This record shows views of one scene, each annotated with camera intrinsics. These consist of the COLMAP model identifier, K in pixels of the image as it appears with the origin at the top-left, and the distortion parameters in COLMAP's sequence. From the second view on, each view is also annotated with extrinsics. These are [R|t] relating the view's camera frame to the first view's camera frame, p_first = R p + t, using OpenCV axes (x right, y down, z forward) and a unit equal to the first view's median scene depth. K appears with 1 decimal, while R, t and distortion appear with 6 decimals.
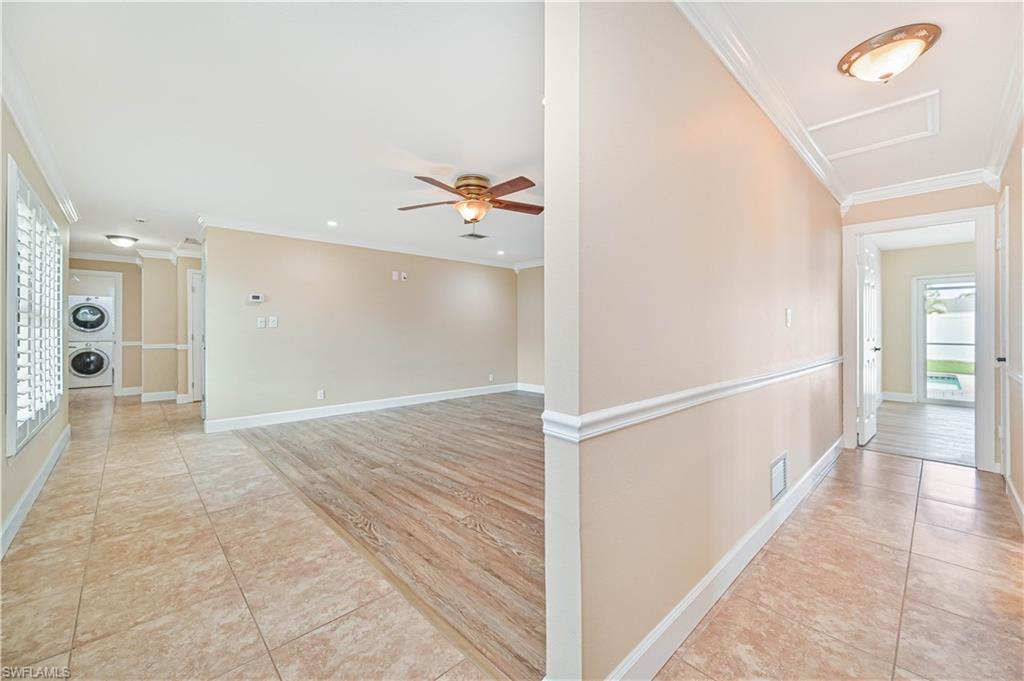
lens RADIAL K [[406.2, 0, 516.4], [0, 406.2, 331.0], [0, 0, 1]] dist [-0.001705, -0.000581]
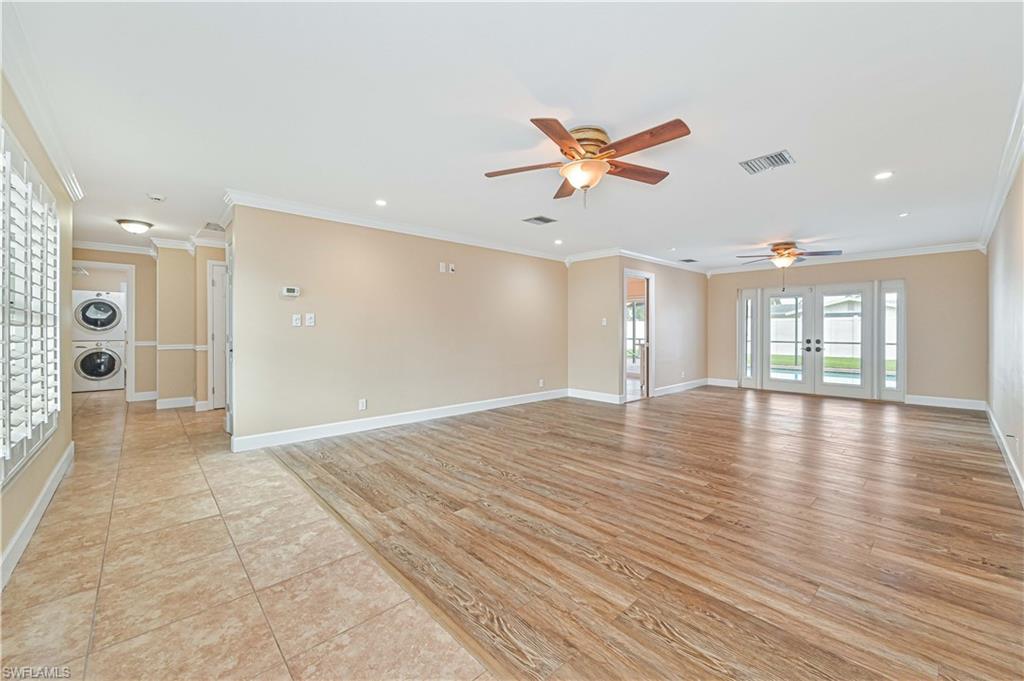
lens RADIAL K [[406.2, 0, 516.6], [0, 406.2, 332.9], [0, 0, 1]] dist [-0.001705, -0.000581]
pose [[0.999853, 0.003461, -0.016792, -0.180131], [-0.003365, 0.999978, 0.005758, -0.001424], [0.016812, -0.005701, 0.999842, 0.186016]]
